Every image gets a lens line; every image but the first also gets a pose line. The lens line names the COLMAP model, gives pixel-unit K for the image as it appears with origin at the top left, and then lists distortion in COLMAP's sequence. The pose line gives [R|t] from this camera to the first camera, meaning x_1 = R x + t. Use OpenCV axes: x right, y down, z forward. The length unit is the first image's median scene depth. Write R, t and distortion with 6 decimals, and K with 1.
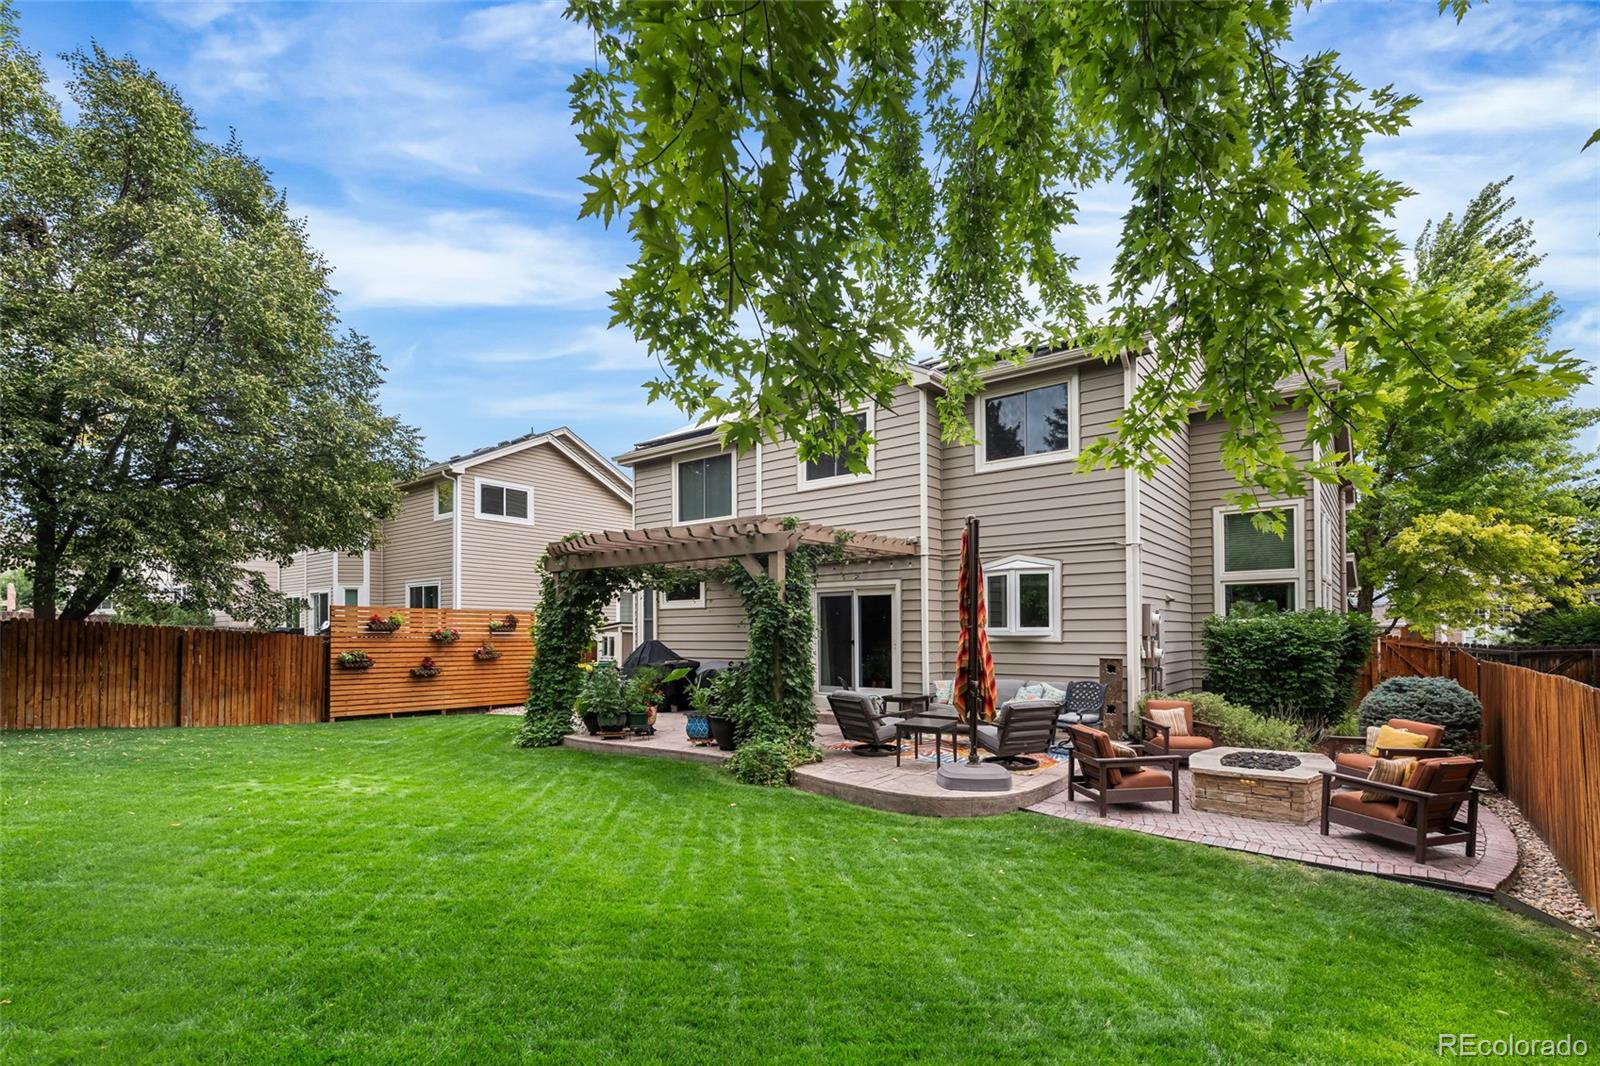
lens RADIAL K [[734.6, 0, 800.0], [0, 734.6, 533.0], [0, 0, 1]] dist [-0.003967, -0.000359]
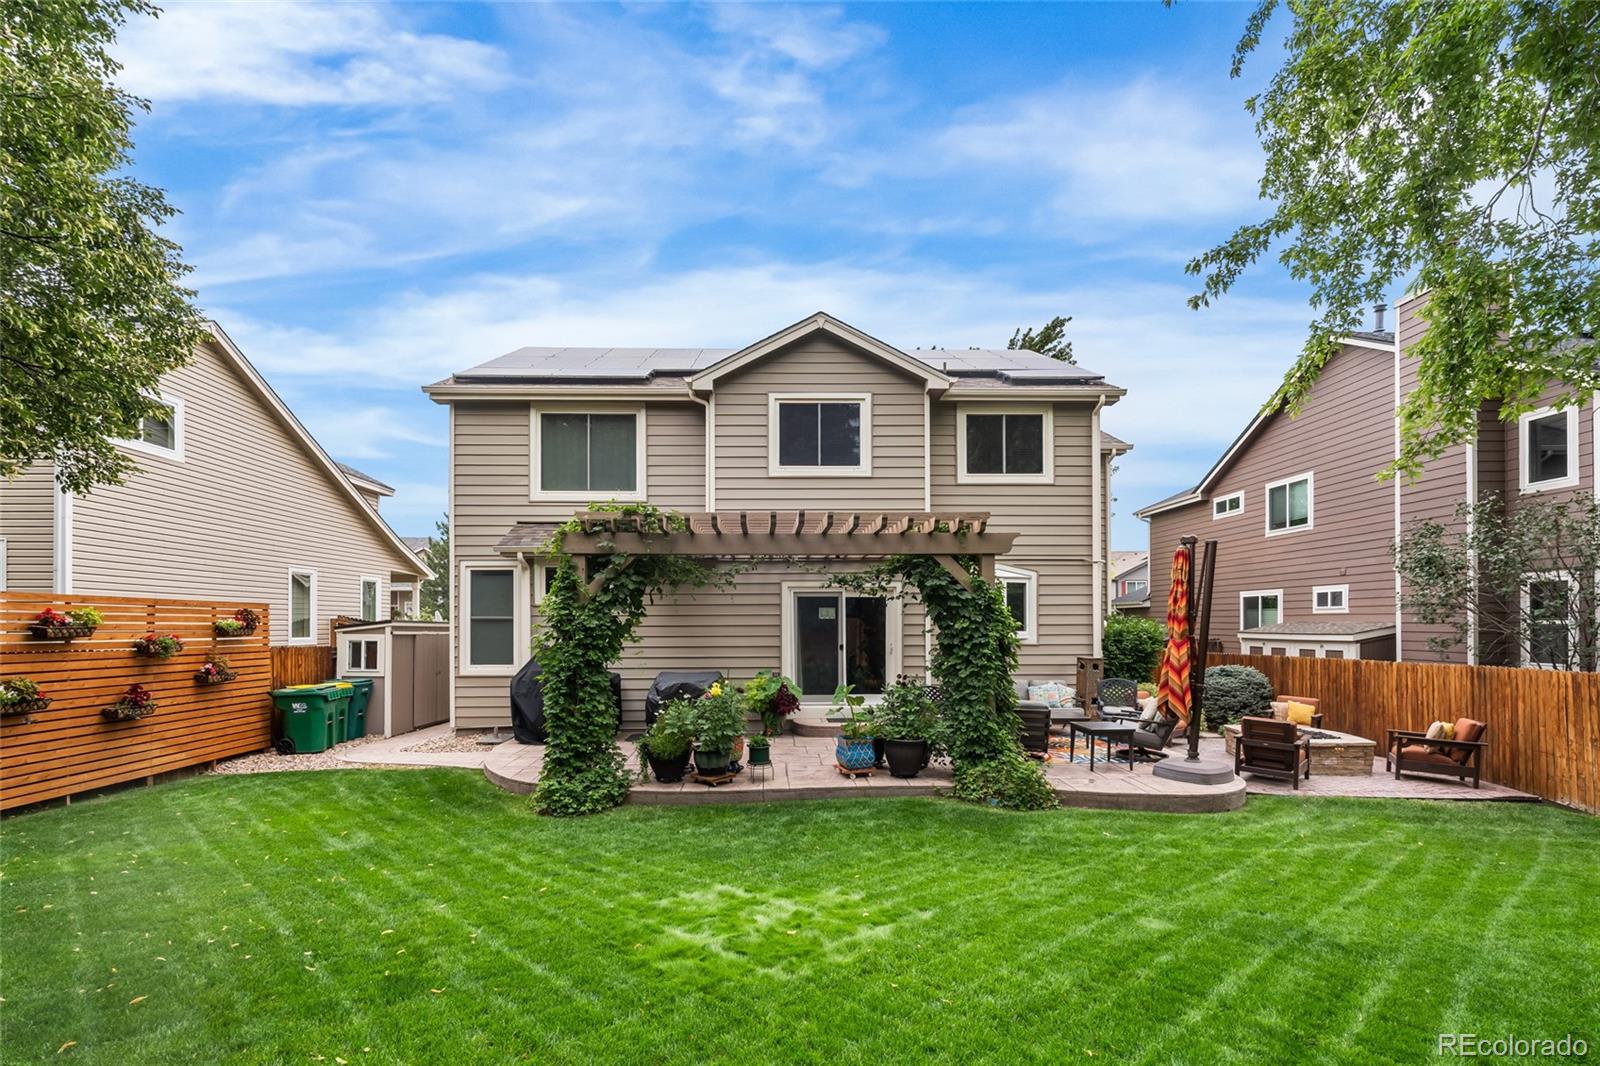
lens RADIAL K [[734.6, 0, 800.0], [0, 734.6, 533.0], [0, 0, 1]] dist [-0.003967, -0.000359]
pose [[0.775019, 0.078790, 0.627007, -0.646894], [-0.086119, 0.996109, -0.018722, 0.030678], [-0.626043, -0.039487, 0.778788, 0.355193]]
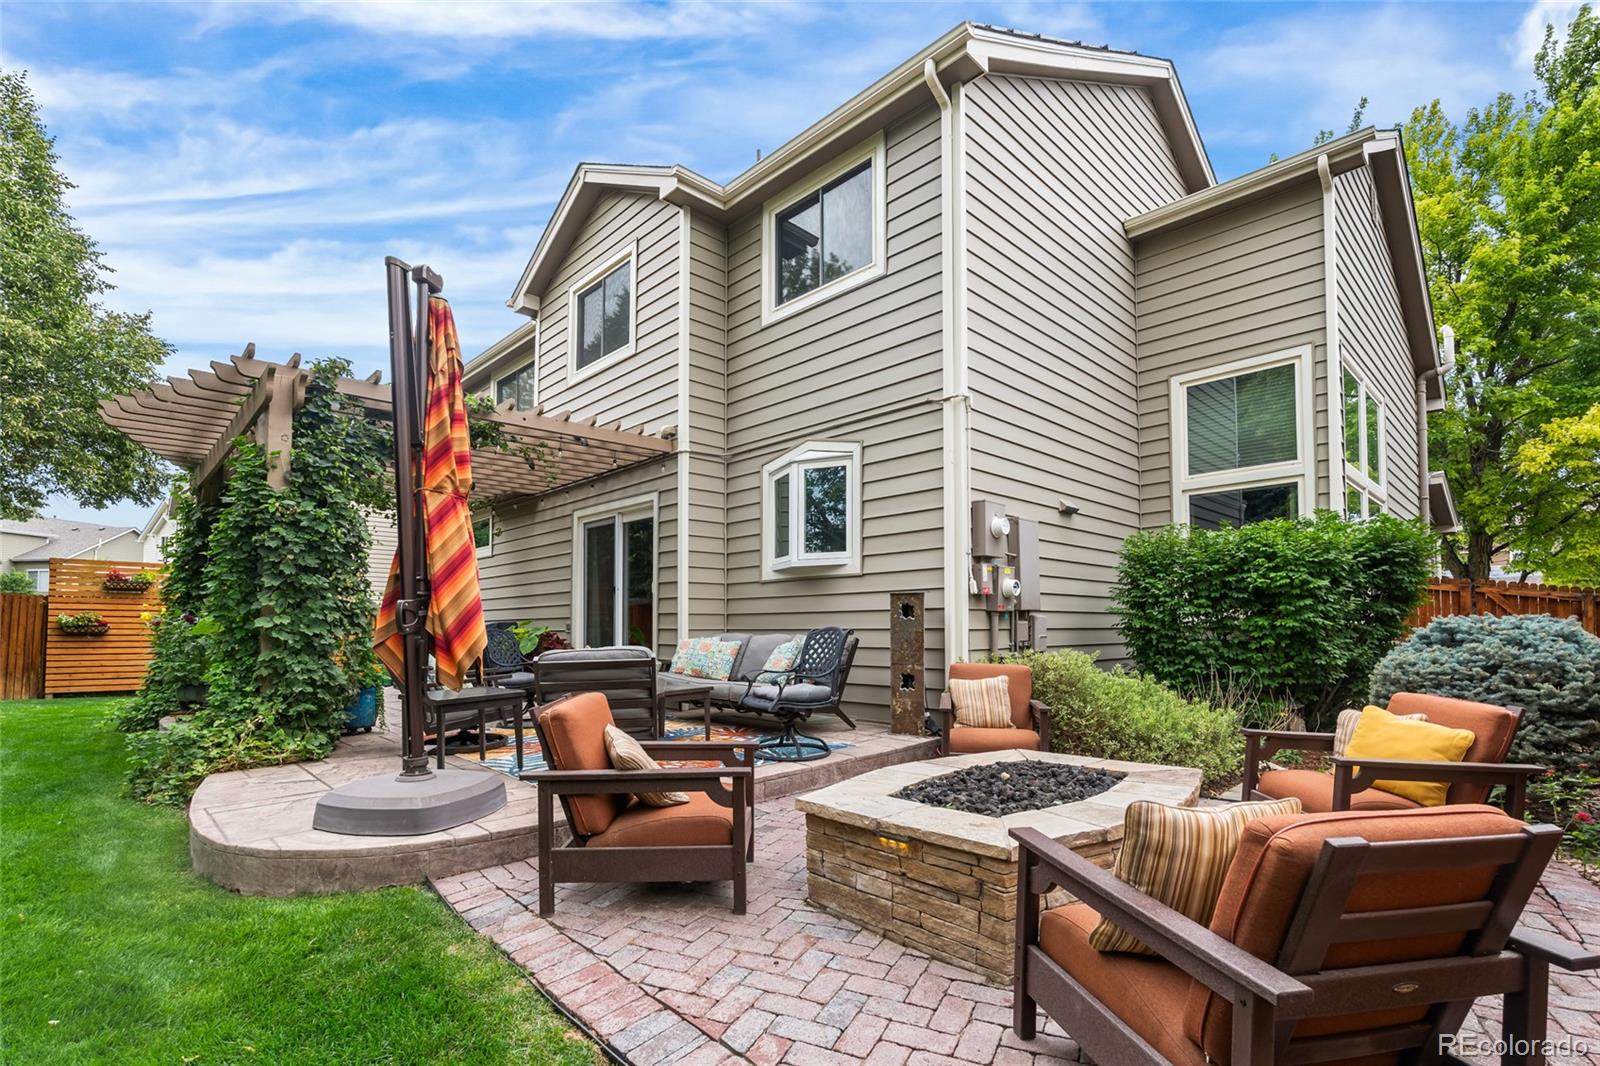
lens RADIAL K [[741.0, 0, 776.0], [0, 741.0, 525.6], [0, 0, 1]] dist [-0.005468, -0.000229]
pose [[0.991043, -0.021325, -0.131829, 0.369428], [0.021153, 0.999773, -0.002706, 0.108711], [0.131857, -0.000107, 0.991269, 0.378915]]
